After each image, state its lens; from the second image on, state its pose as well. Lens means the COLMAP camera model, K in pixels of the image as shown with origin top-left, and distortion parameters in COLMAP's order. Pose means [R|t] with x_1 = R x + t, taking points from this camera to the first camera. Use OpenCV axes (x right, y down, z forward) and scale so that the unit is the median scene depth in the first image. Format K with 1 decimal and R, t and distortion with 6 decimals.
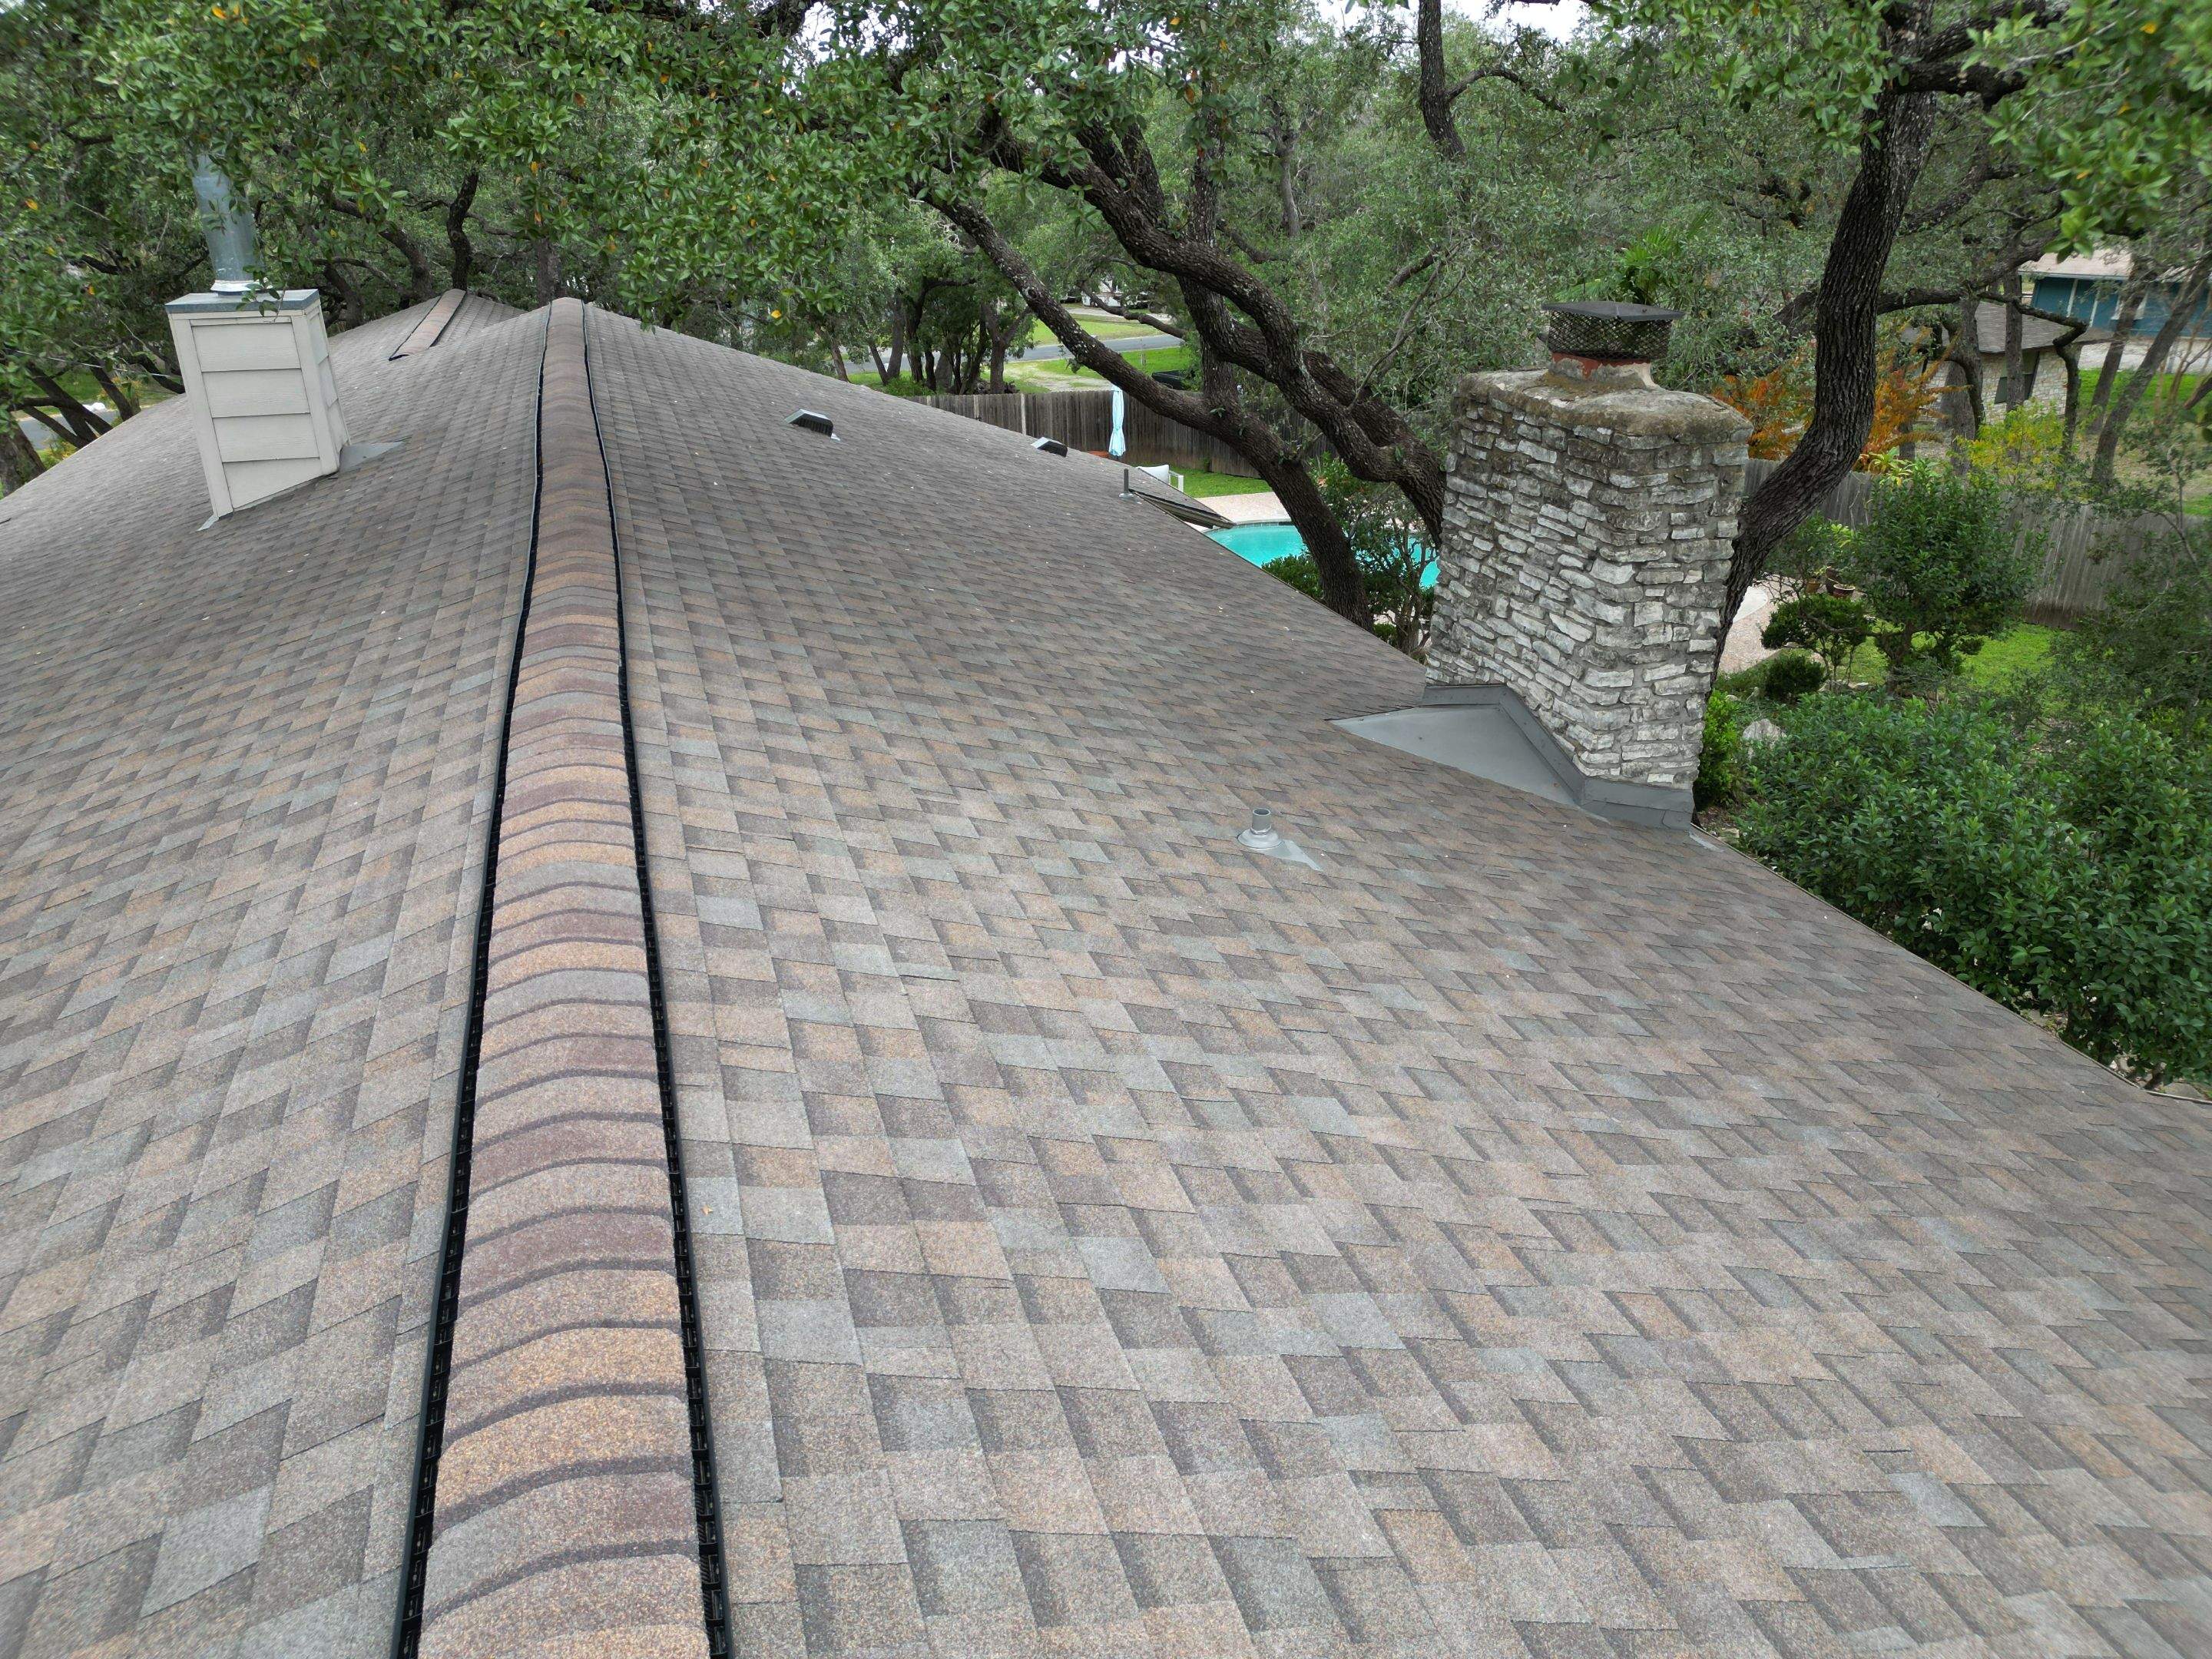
lens RADIAL K [[1542.3, 0, 1102.4], [0, 1542.3, 831.9], [0, 0, 1]] dist [0.079411, -0.076176]
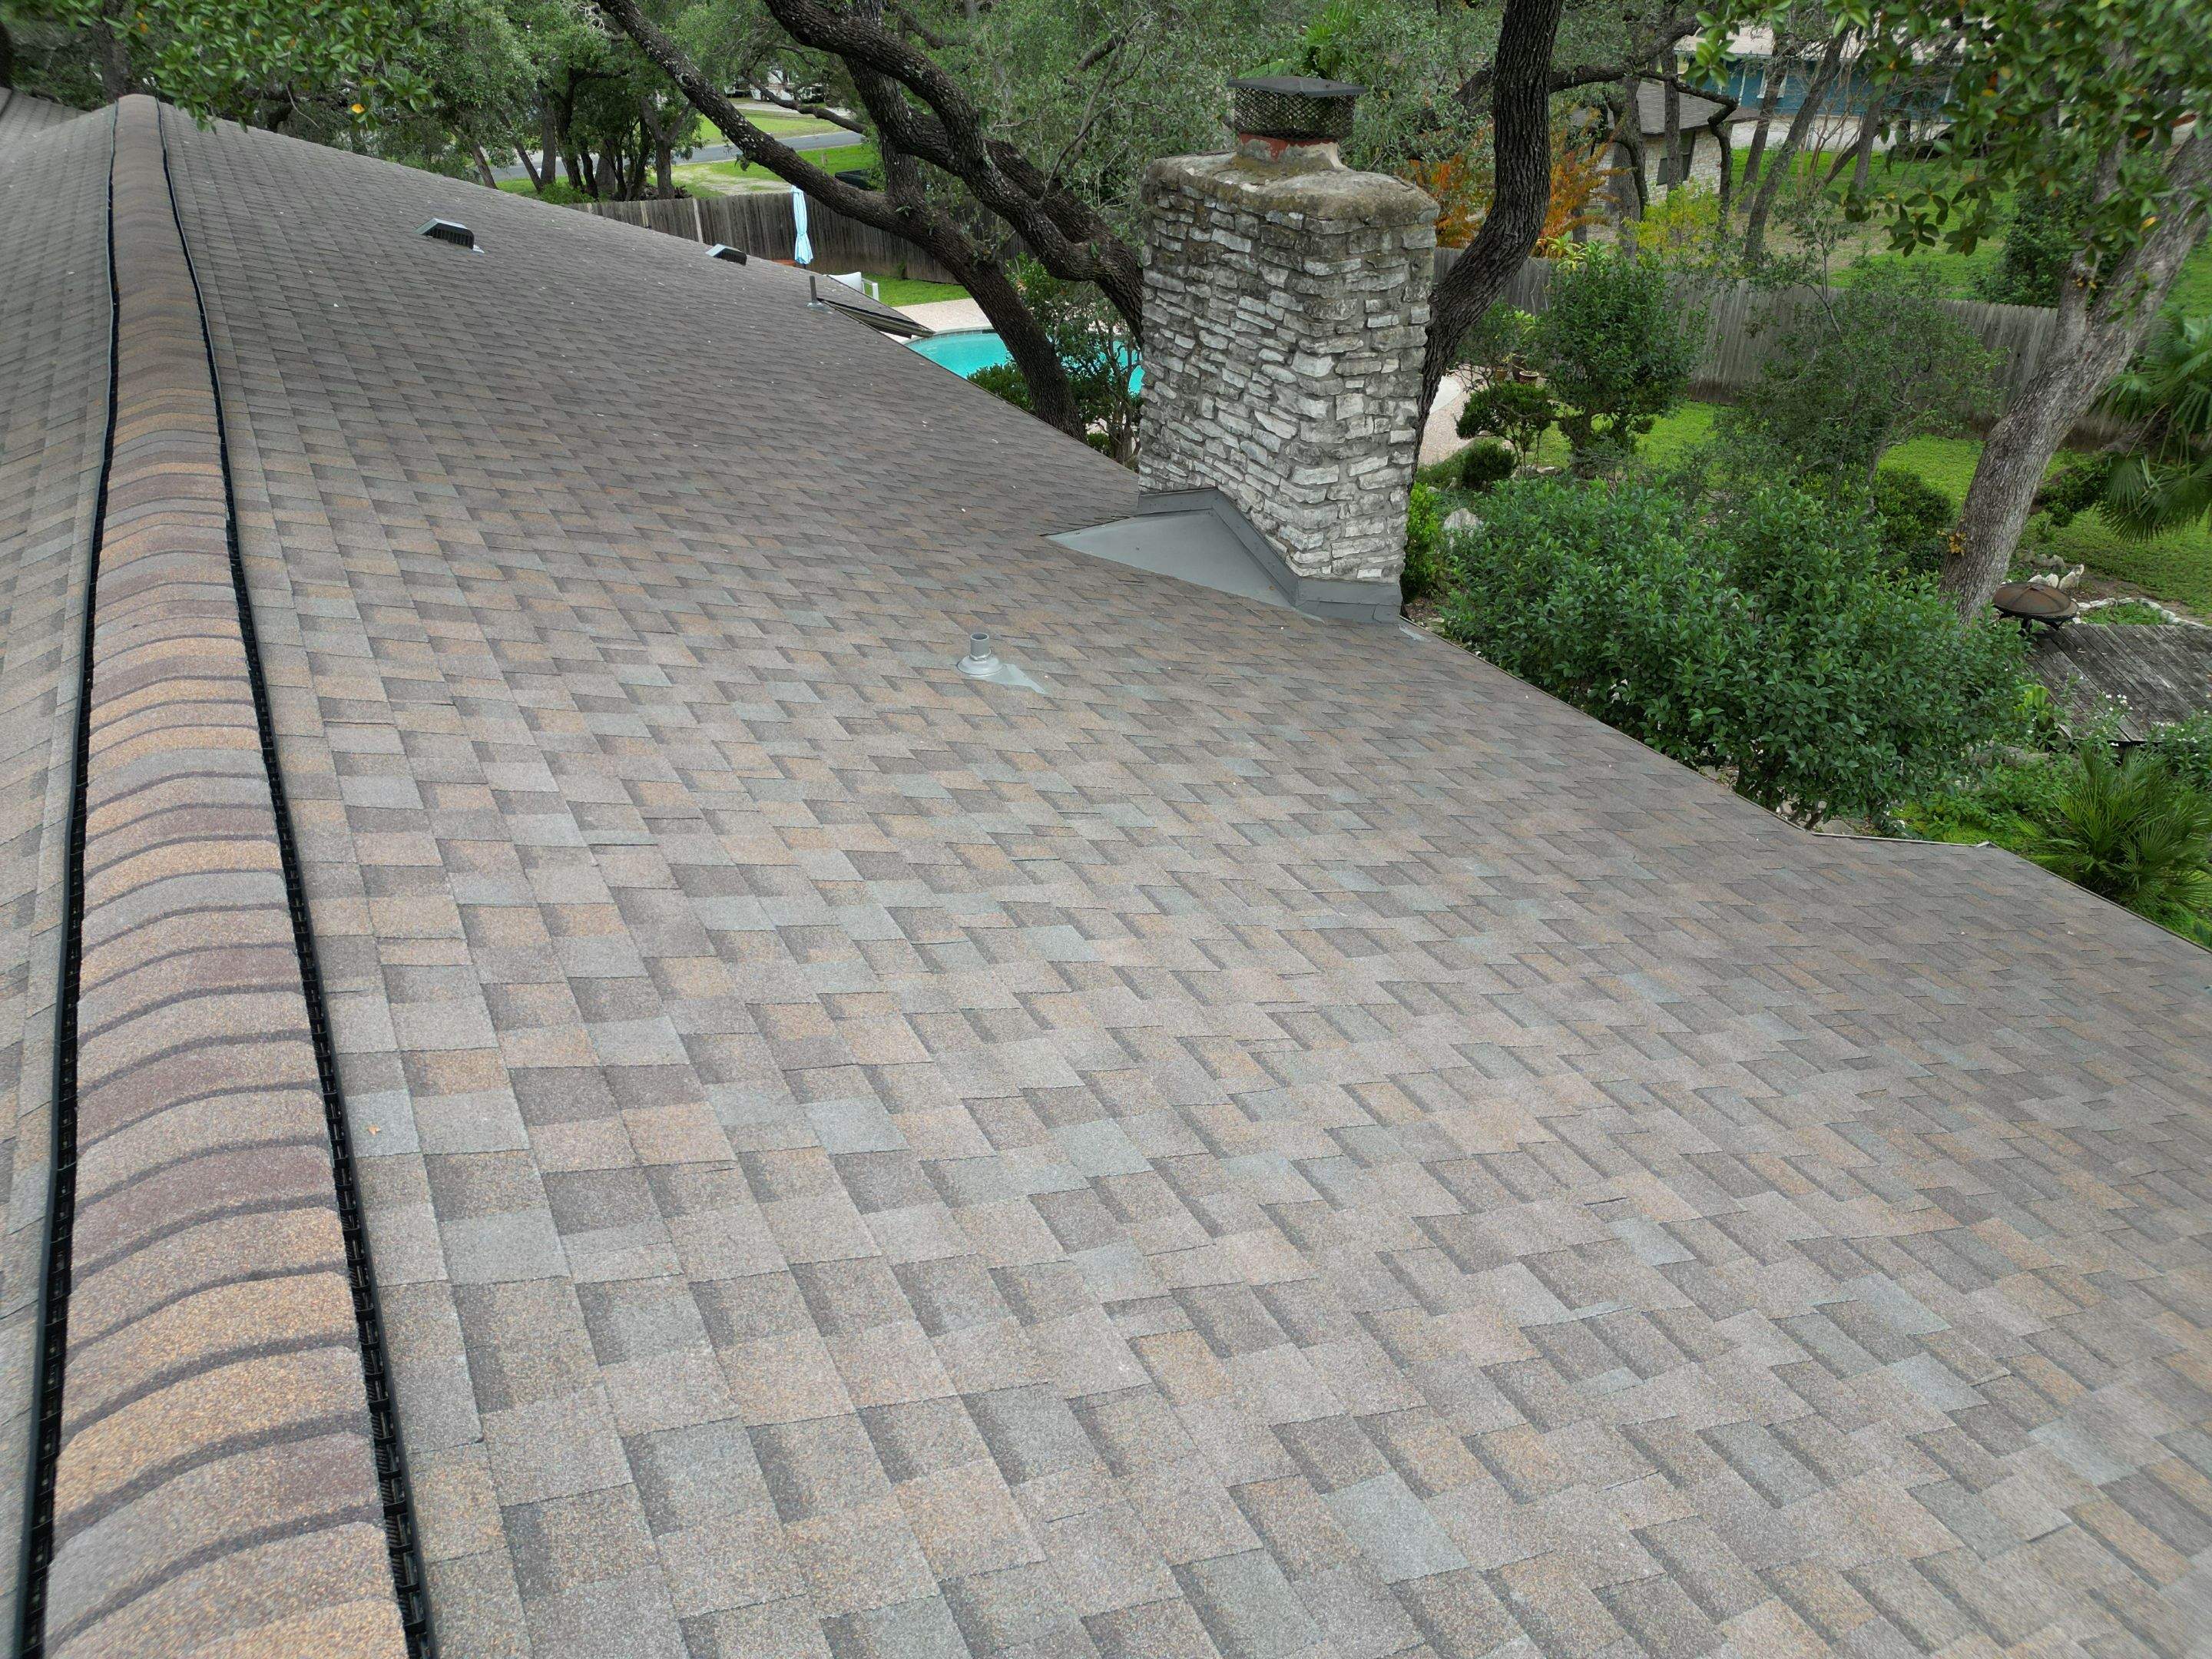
lens RADIAL K [[1544.2, 0, 1102.4], [0, 1544.2, 830.1], [0, 0, 1]] dist [0.077469, -0.075149]
pose [[0.982461, -0.094106, 0.160981, 0.013753], [0.075682, 0.990245, 0.116991, -0.000091], [-0.170420, -0.102756, 0.979999, 0.034829]]
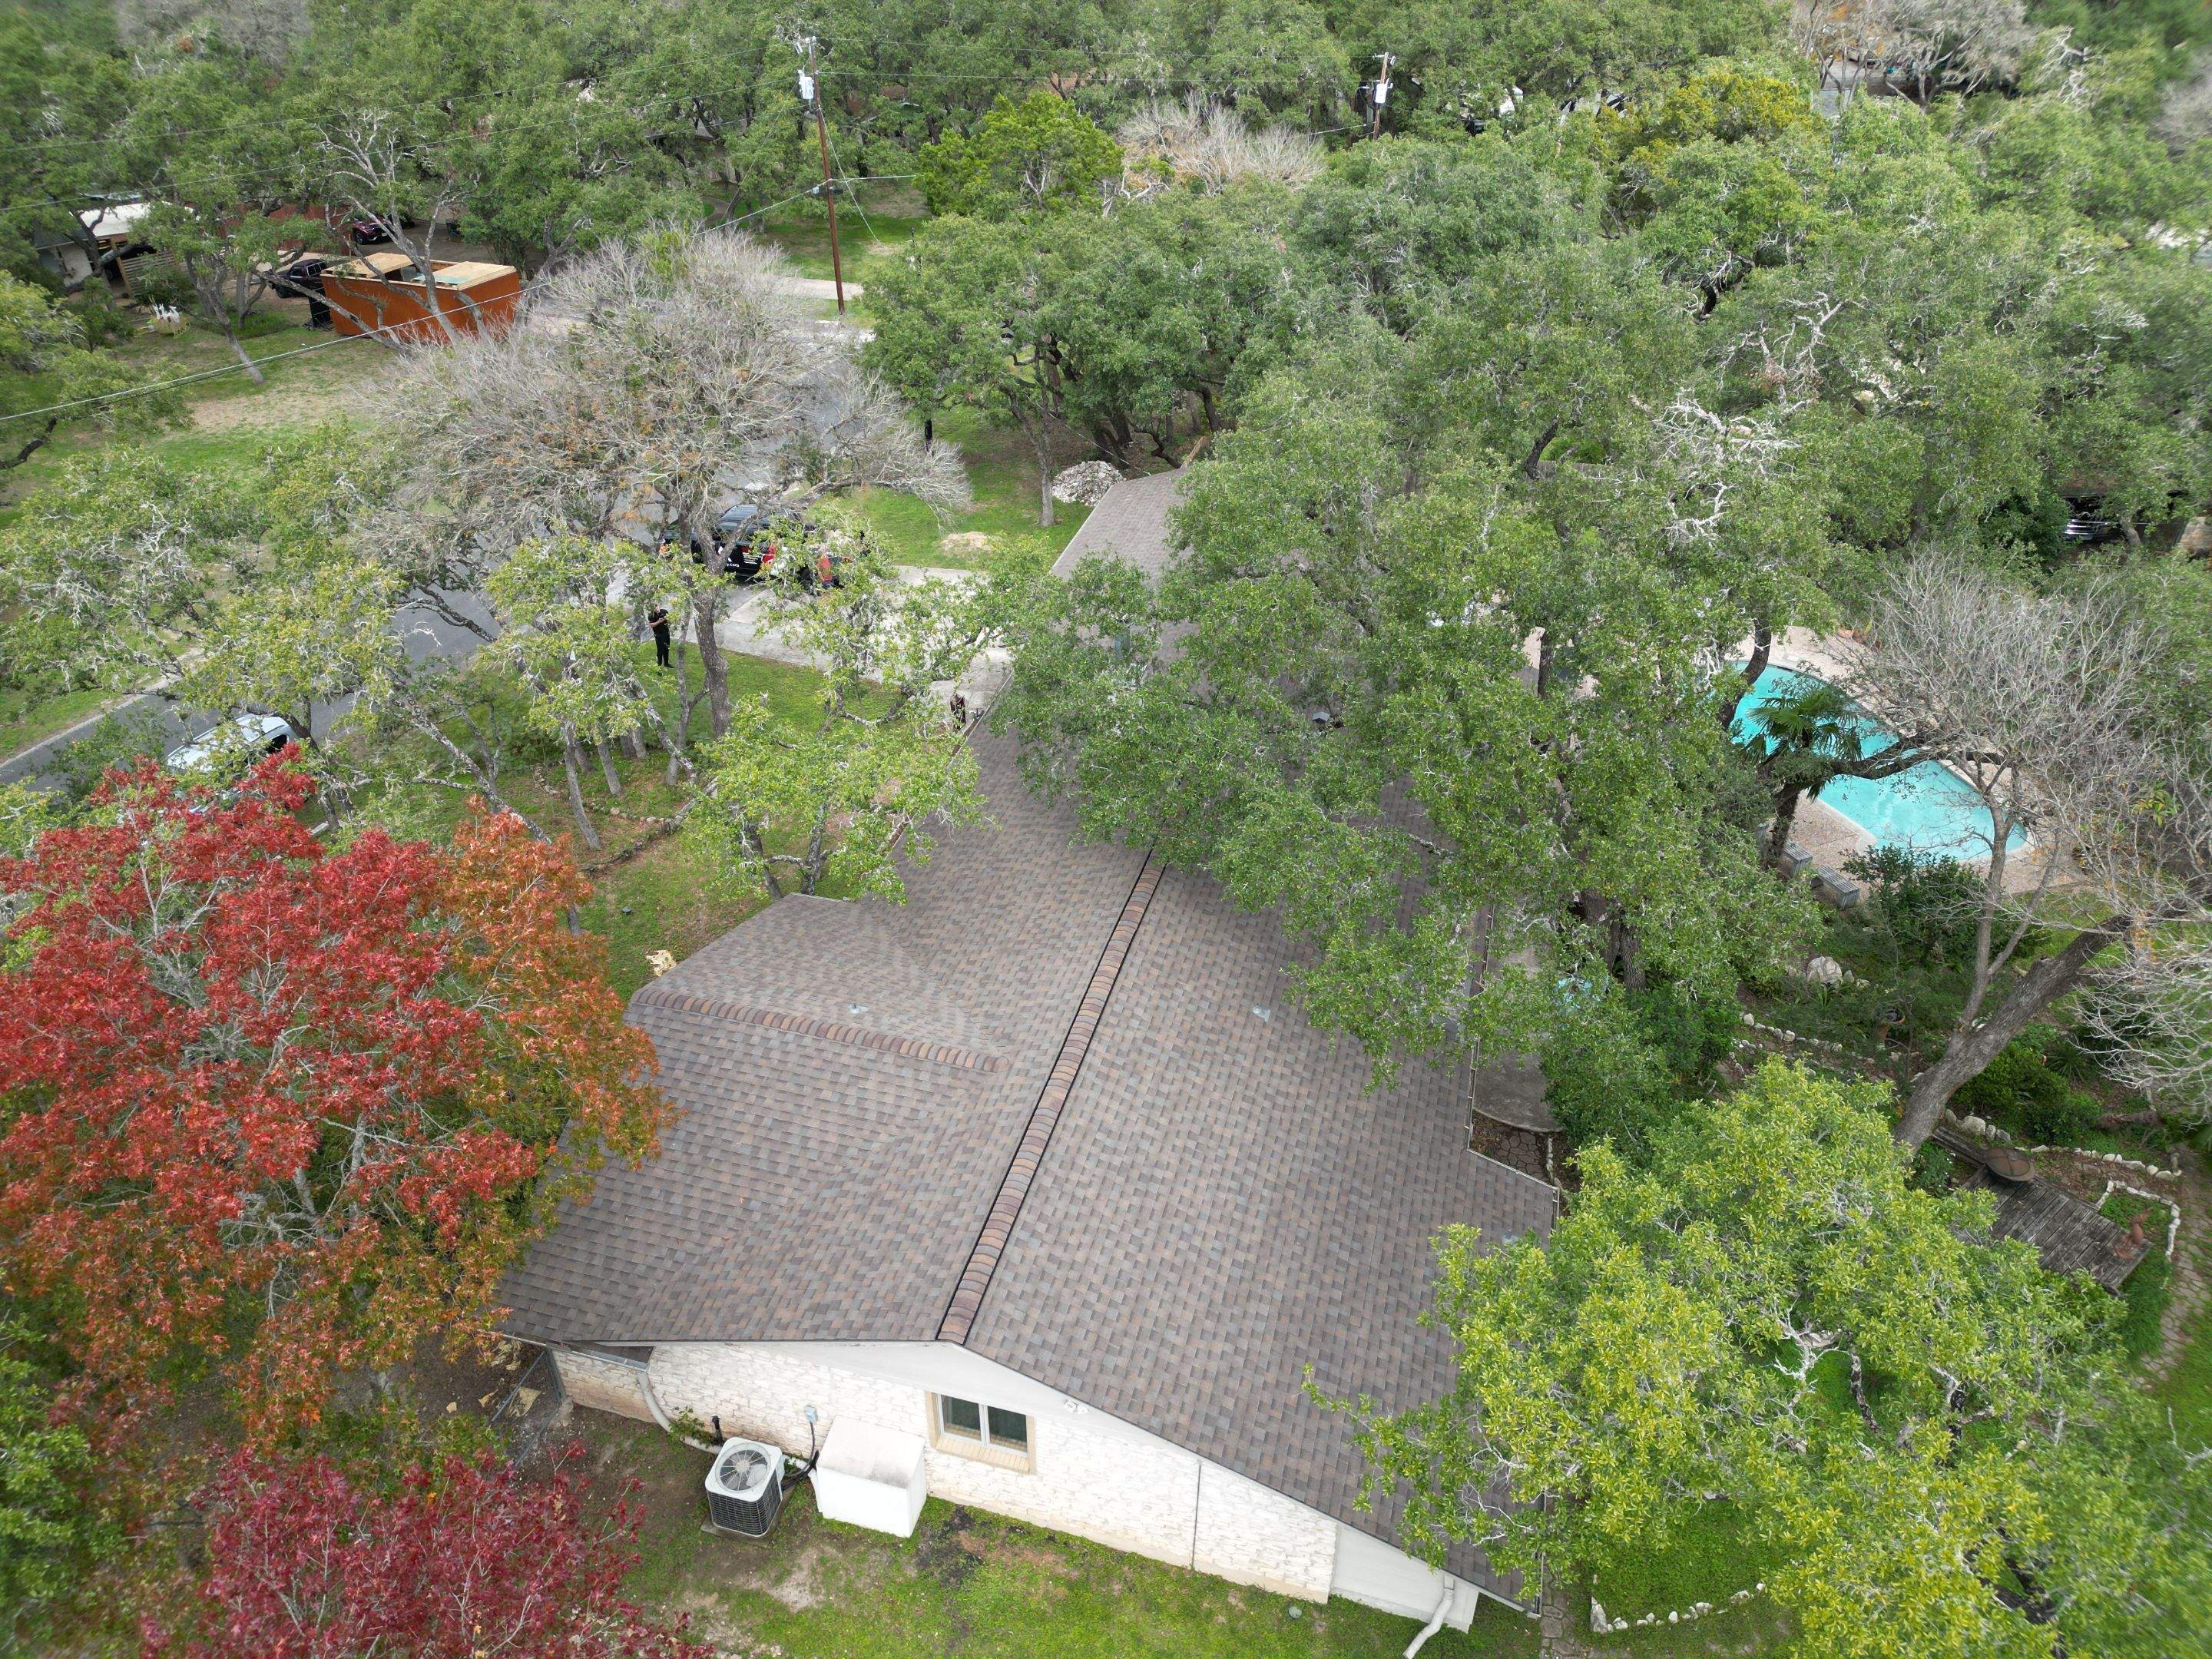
lens RADIAL K [[1544.2, 0, 1102.4], [0, 1544.2, 830.1], [0, 0, 1]] dist [0.077469, -0.075149]
pose [[0.838289, 0.311614, -0.447401, 1.643301], [-0.225058, 0.945176, 0.236625, -1.512183], [0.496608, -0.097669, 0.862462, -3.139377]]
